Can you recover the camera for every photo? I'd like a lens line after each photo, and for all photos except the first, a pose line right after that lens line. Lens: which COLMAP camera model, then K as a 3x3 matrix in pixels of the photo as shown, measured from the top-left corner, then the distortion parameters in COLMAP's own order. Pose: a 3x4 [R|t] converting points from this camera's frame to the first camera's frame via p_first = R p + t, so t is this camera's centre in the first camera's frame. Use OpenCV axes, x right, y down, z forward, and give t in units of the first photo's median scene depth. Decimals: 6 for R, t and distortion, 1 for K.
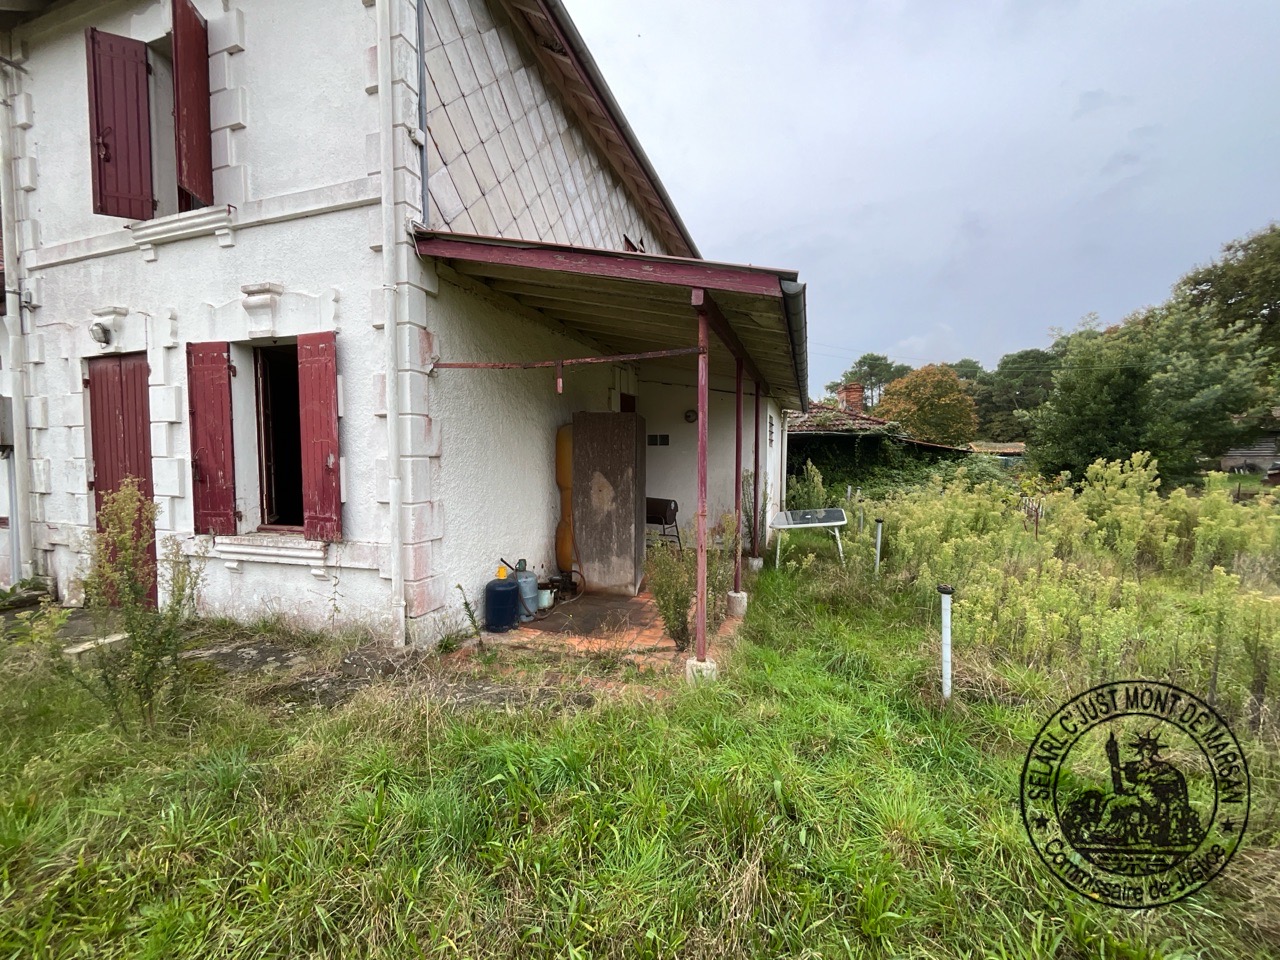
lens RADIAL K [[521.6, 0, 640.0], [0, 521.6, 480.0], [0, 0, 1]] dist [0.001063, 0.000888]
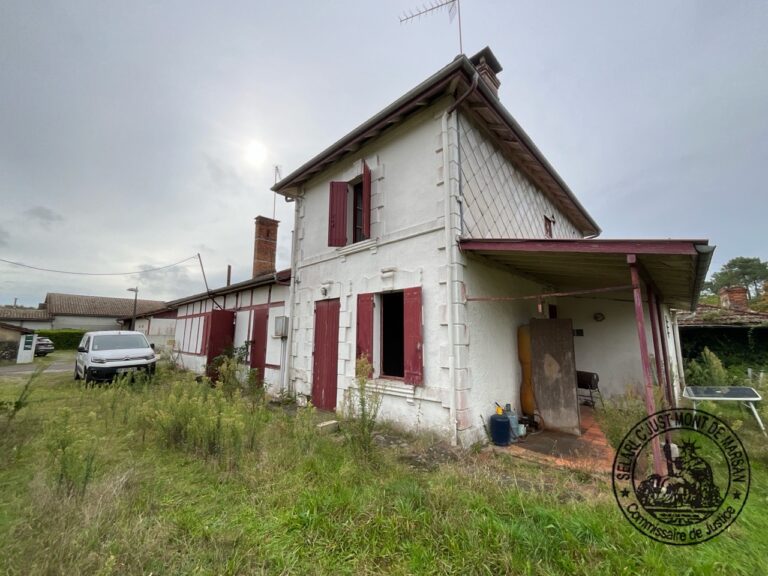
lens RADIAL K [[312.9, 0, 384.0], [0, 312.9, 288.0], [0, 0, 1]] dist [0.001063, 0.000888]
pose [[0.902079, -0.059607, -0.427436, -0.149277], [-0.028516, 0.980019, -0.196848, -0.013002], [0.430629, 0.189761, 0.882355, -0.214119]]
